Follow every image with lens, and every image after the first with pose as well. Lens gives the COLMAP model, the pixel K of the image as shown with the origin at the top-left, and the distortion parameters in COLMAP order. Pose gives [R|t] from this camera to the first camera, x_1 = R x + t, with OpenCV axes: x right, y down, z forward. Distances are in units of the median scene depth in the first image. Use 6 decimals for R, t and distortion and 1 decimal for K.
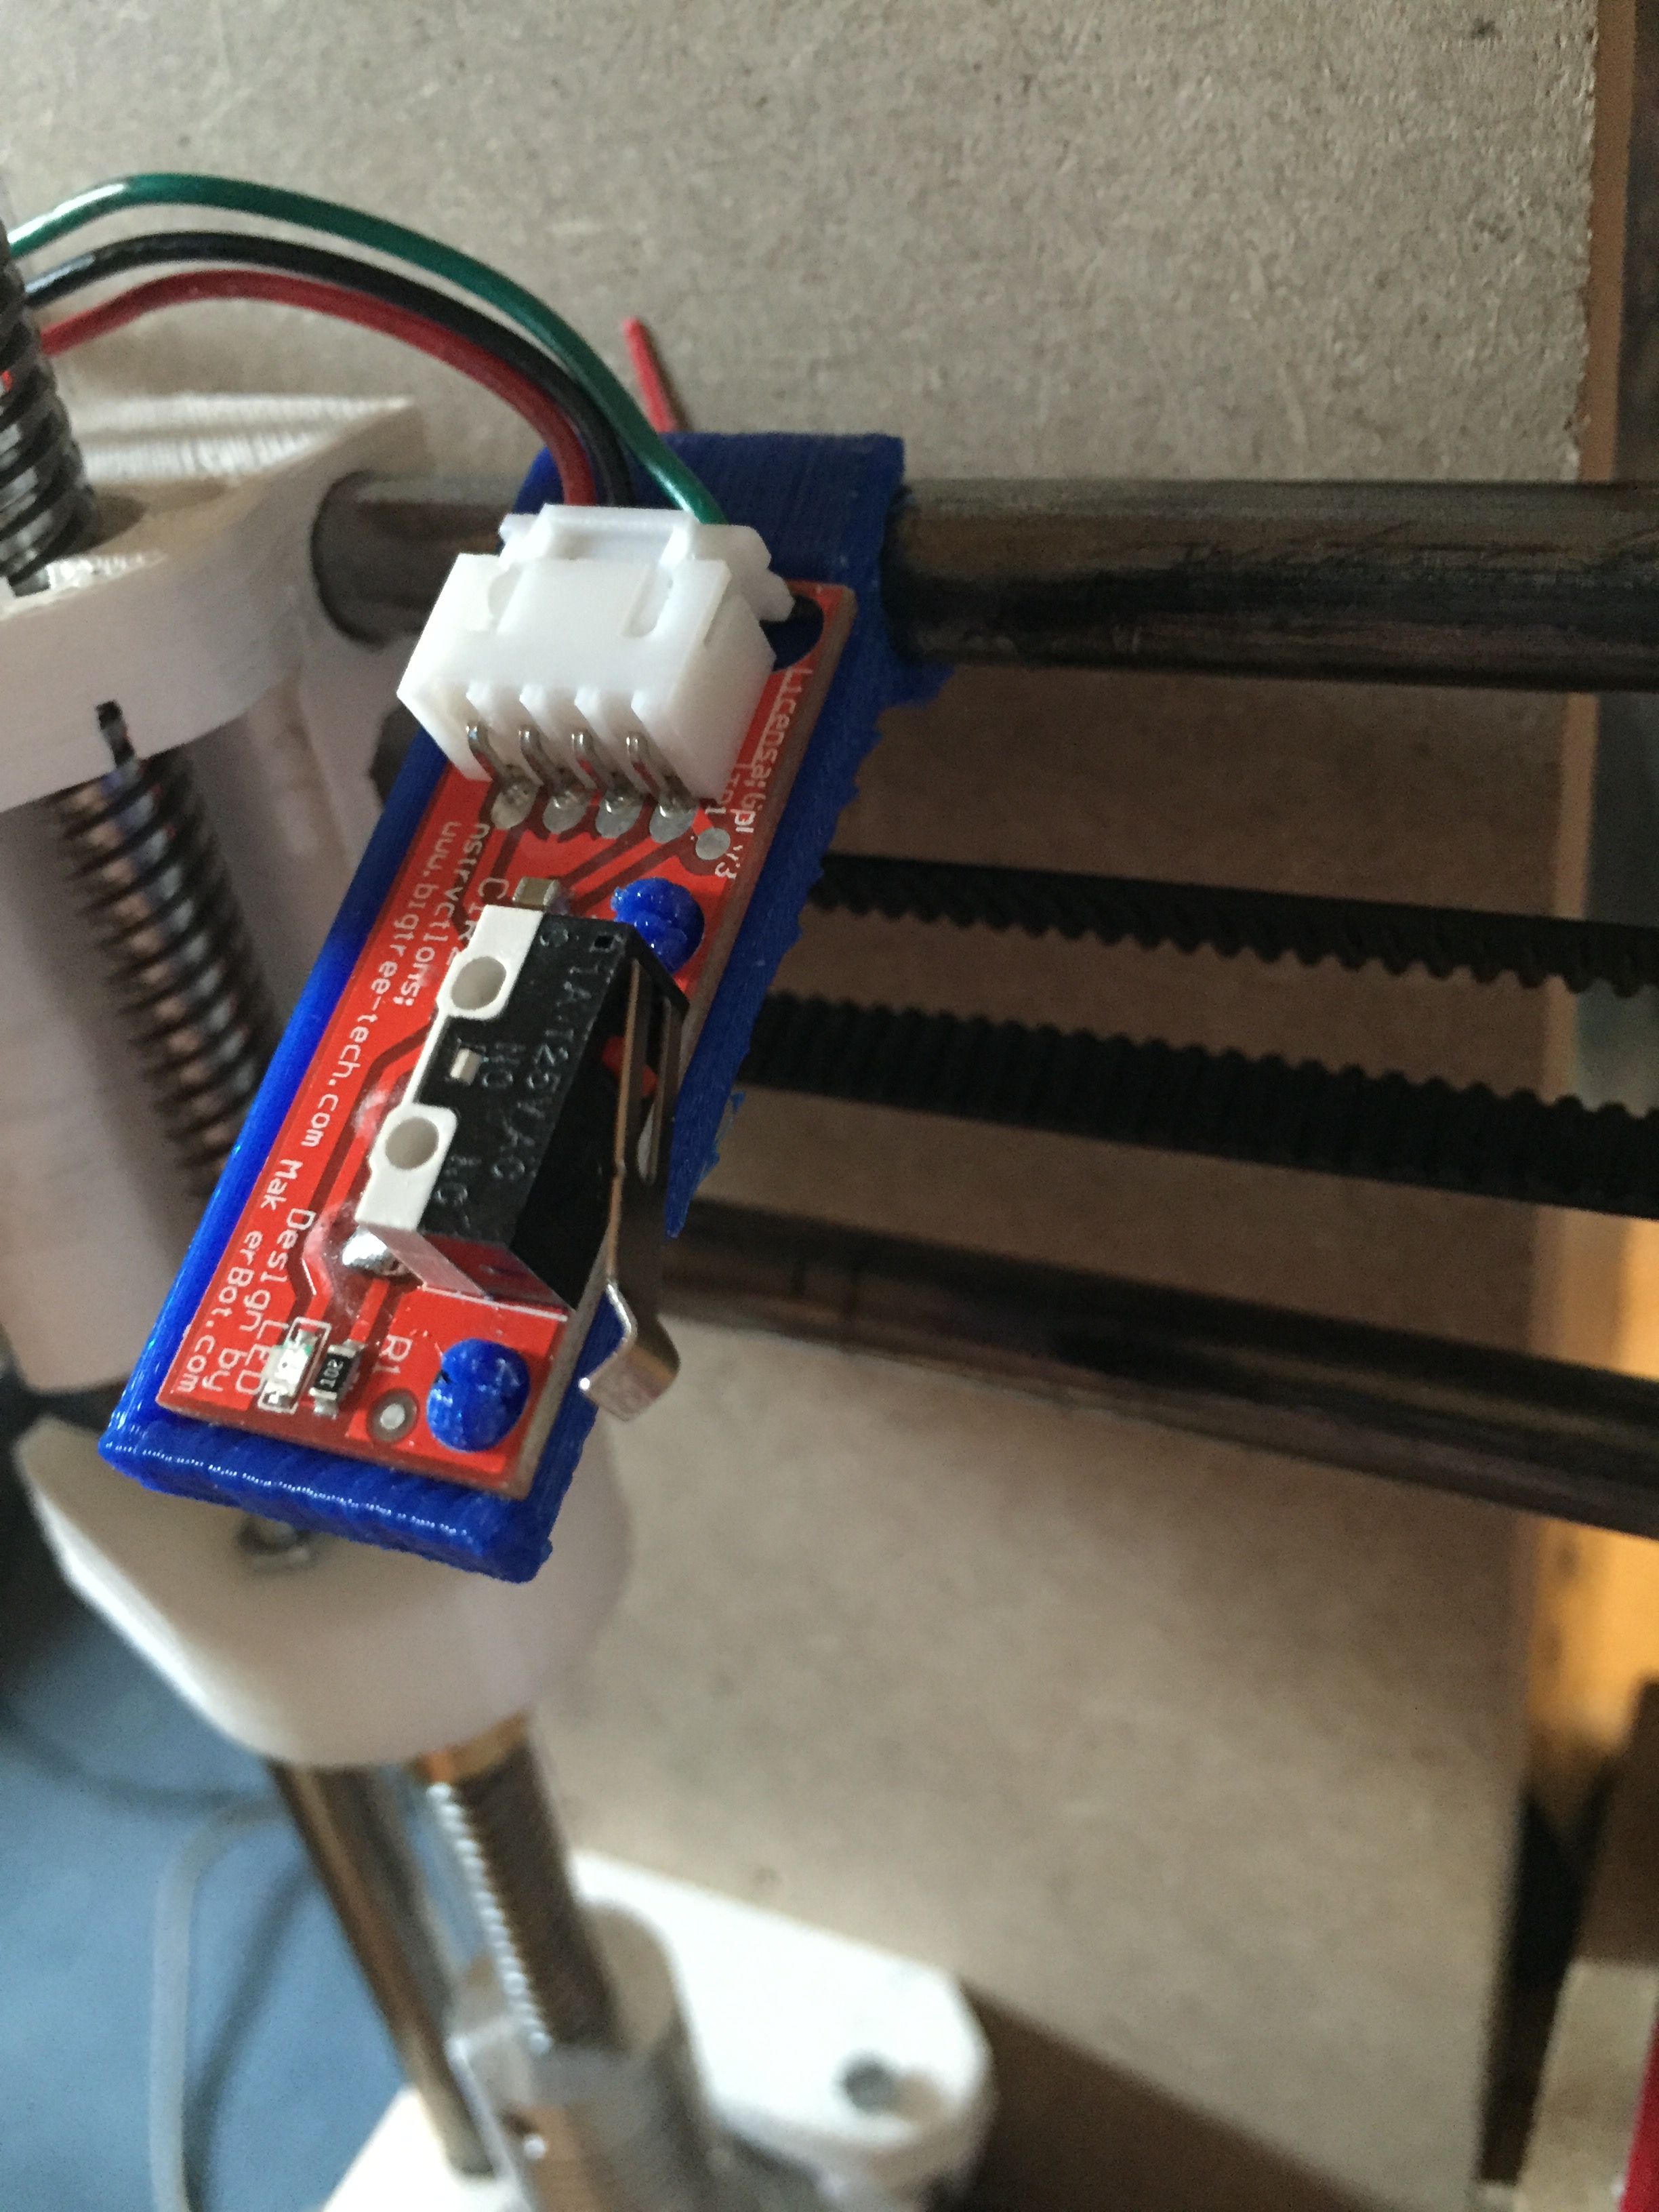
lens RADIAL K [[2074.9, 0, 829.5], [0, 2074.9, 1106.0], [0, 0, 1]] dist [0.055700, -0.172011]
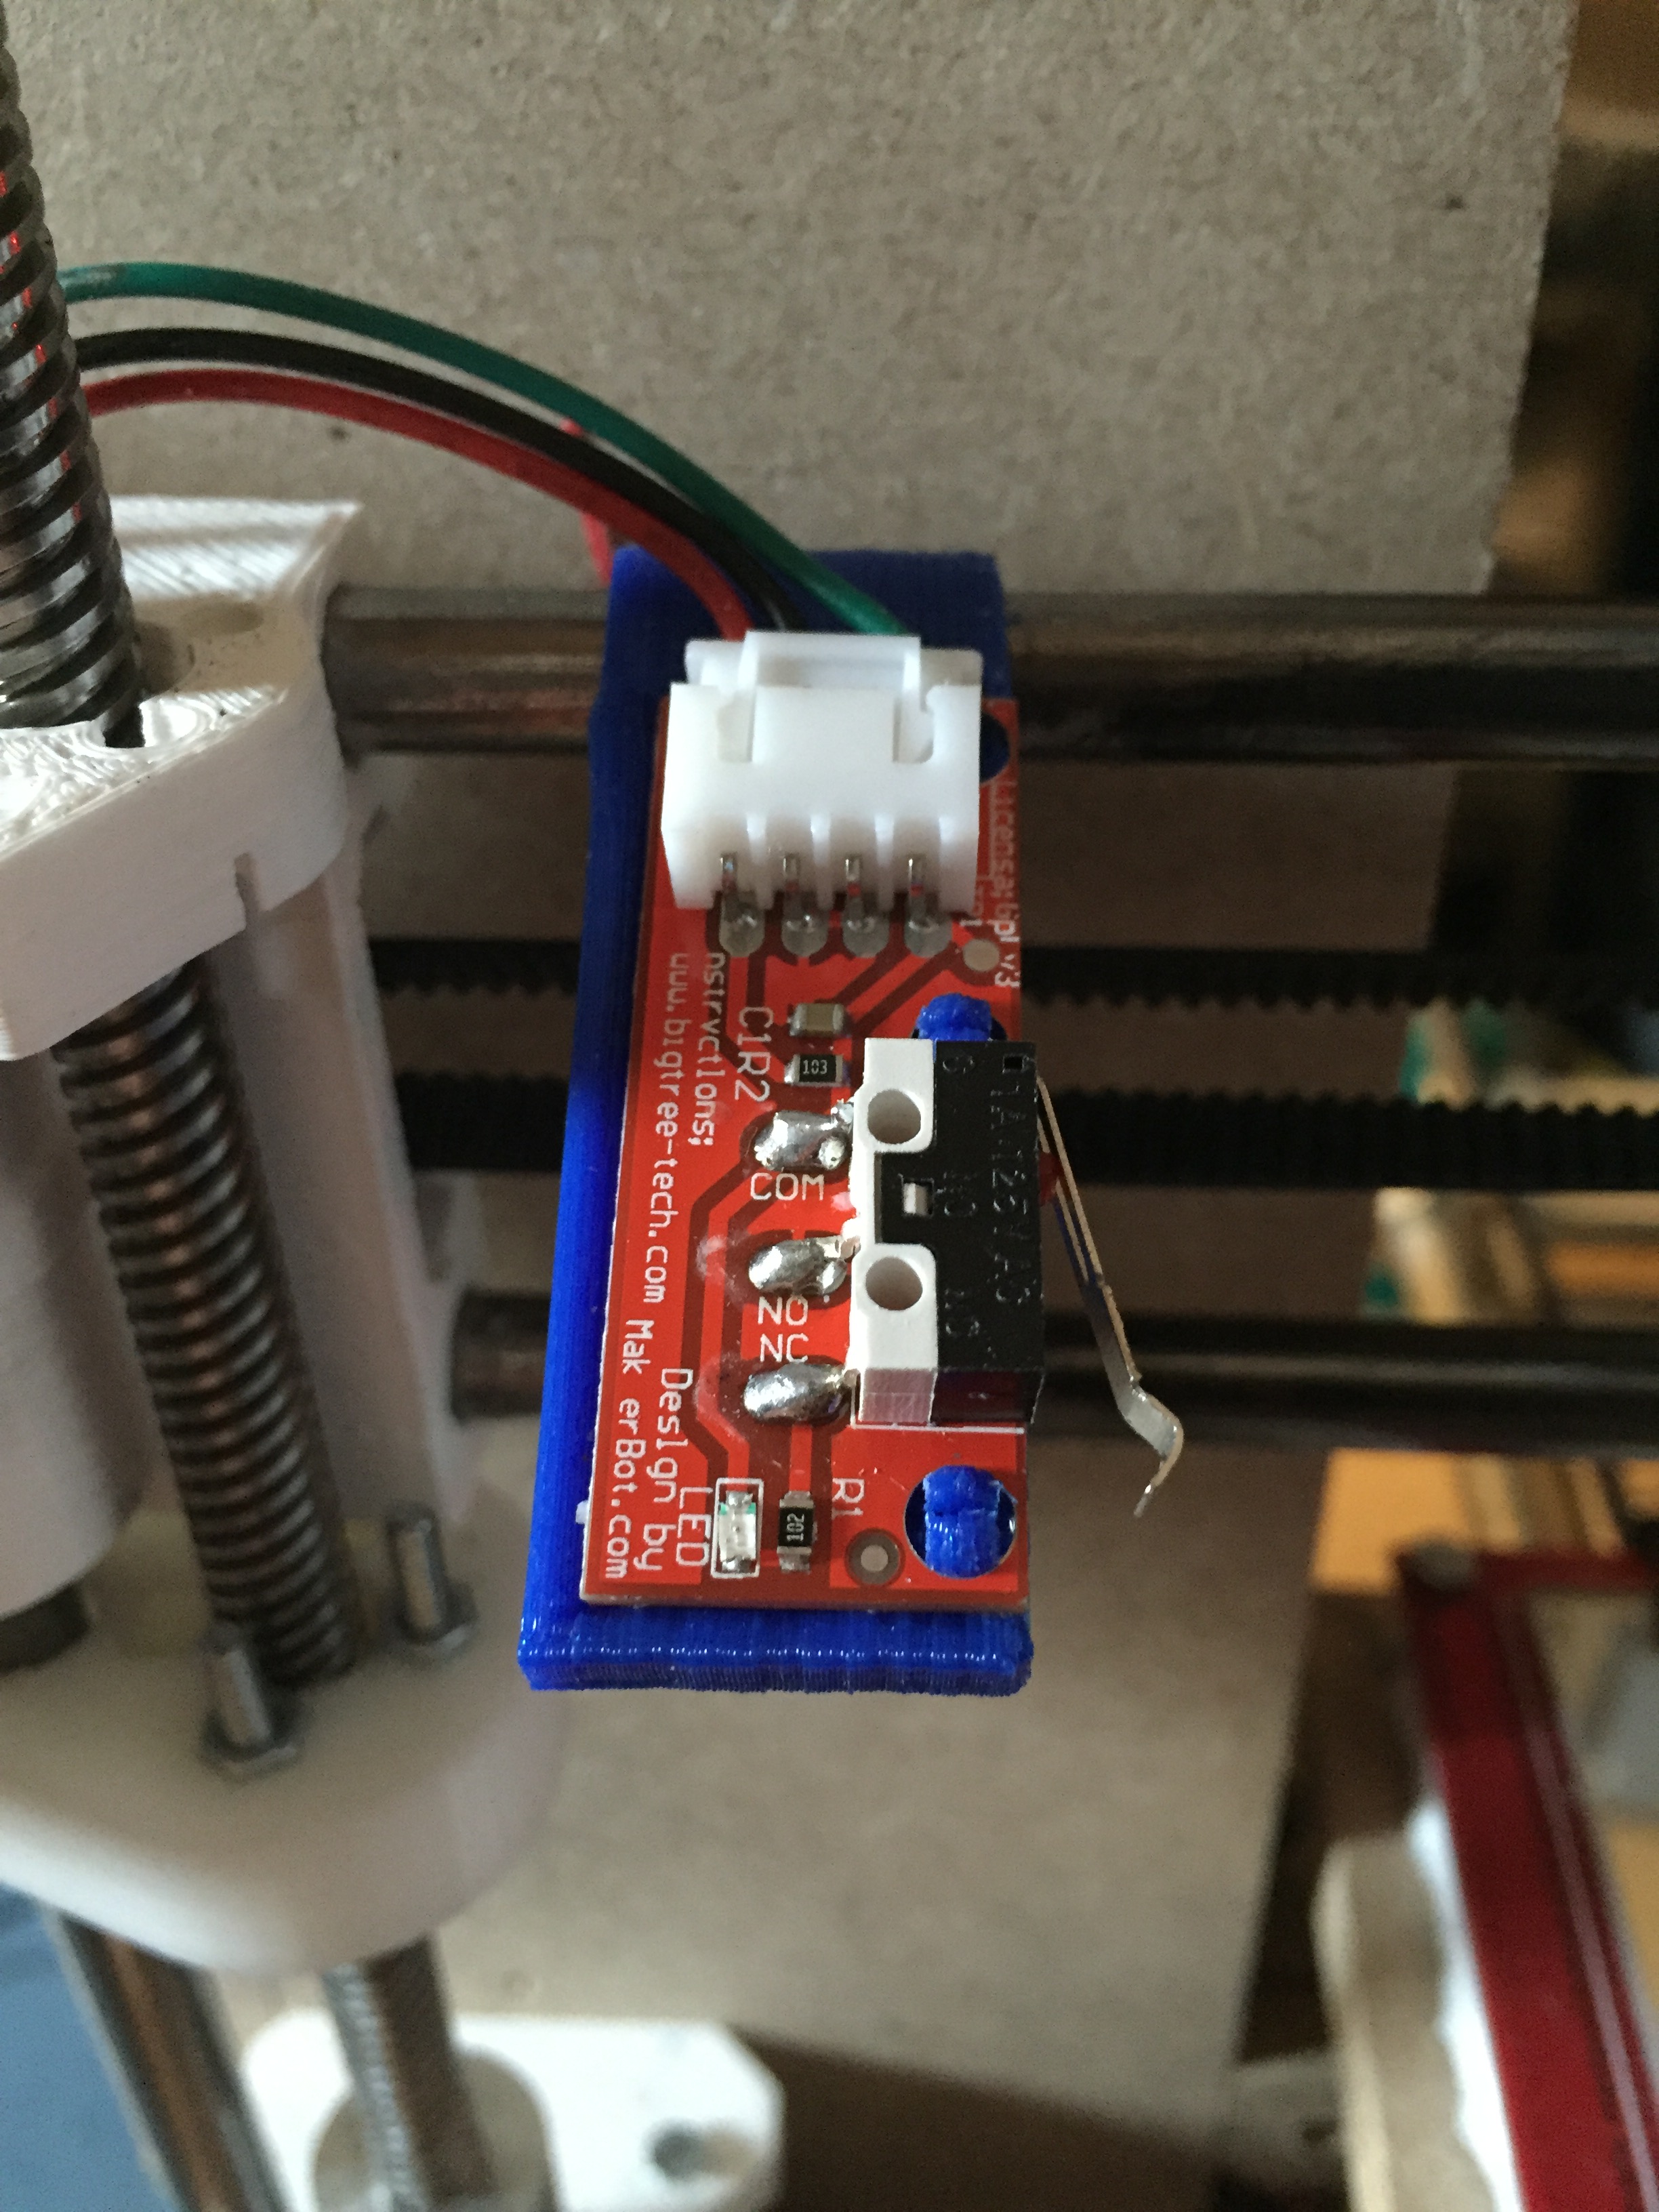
lens RADIAL K [[2074.9, 0, 829.5], [0, 2074.9, 1106.0], [0, 0, 1]] dist [0.055700, -0.172011]
pose [[0.913073, -0.114631, 0.391353, -0.499542], [0.118813, 0.992824, 0.013602, -0.068819], [-0.390104, 0.034078, 0.920140, 0.071209]]
